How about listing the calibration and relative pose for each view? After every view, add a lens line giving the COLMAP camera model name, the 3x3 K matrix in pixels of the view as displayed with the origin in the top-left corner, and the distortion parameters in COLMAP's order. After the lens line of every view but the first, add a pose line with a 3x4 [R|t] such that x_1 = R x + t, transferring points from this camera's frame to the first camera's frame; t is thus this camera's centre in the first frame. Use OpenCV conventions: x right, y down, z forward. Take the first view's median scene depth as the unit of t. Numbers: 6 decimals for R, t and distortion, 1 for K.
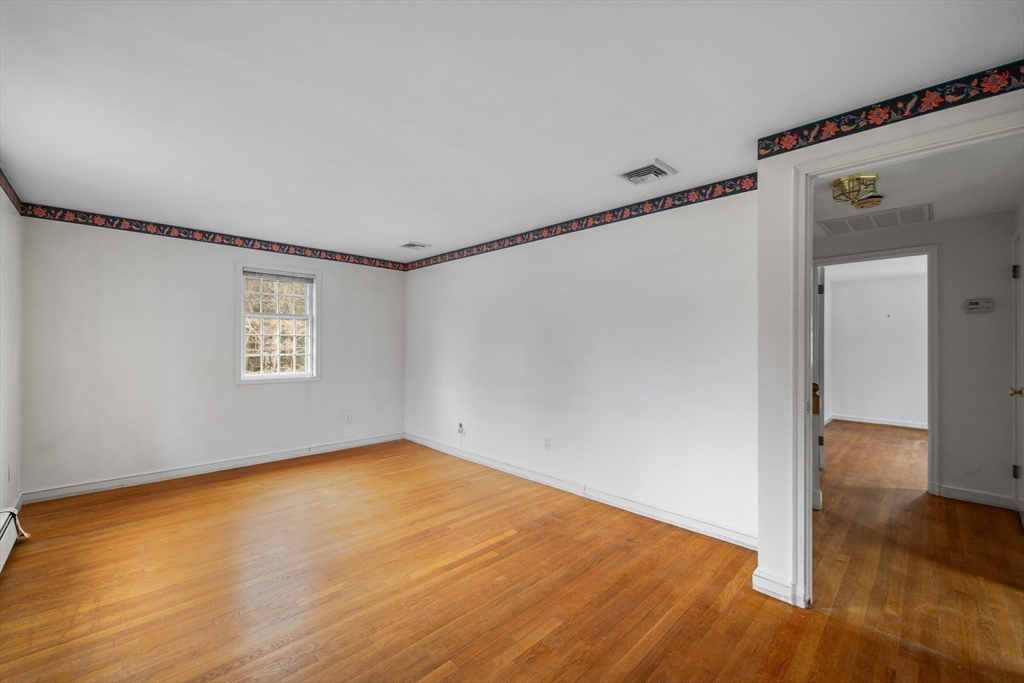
lens RADIAL K [[414.5, 0, 511.6], [0, 414.5, 345.9], [0, 0, 1]] dist [-0.000513, 0.000130]
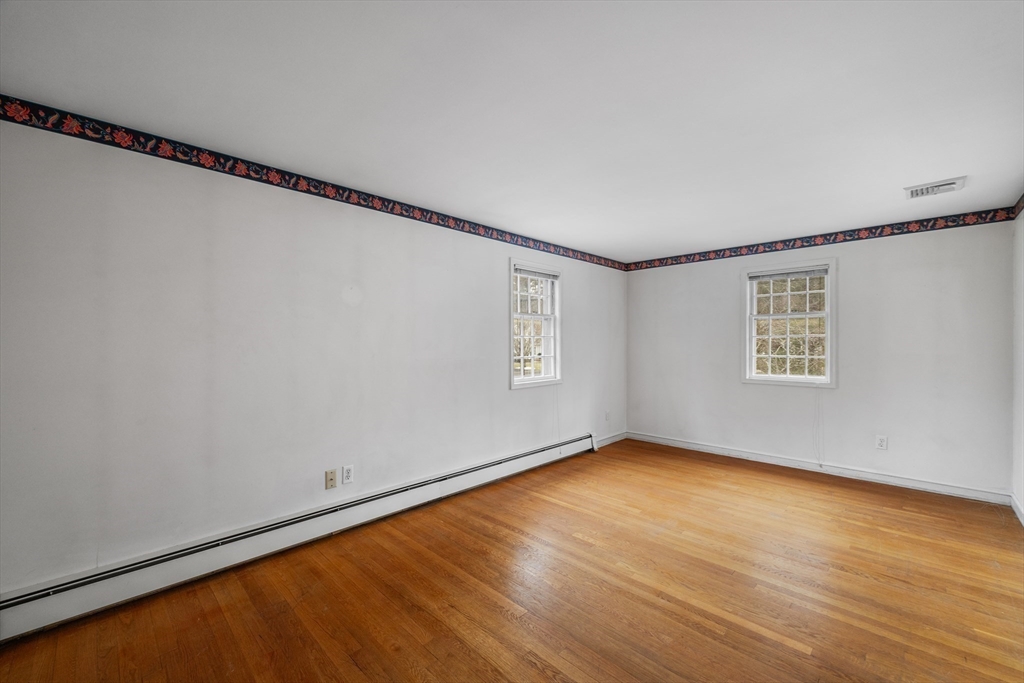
lens RADIAL K [[414.5, 0, 511.6], [0, 414.5, 345.9], [0, 0, 1]] dist [-0.000513, 0.000130]
pose [[0.012138, 0.000722, -0.999926, 0.523428], [-0.002095, 0.999998, 0.000697, -0.002754], [0.999924, 0.002087, 0.012140, 0.469478]]
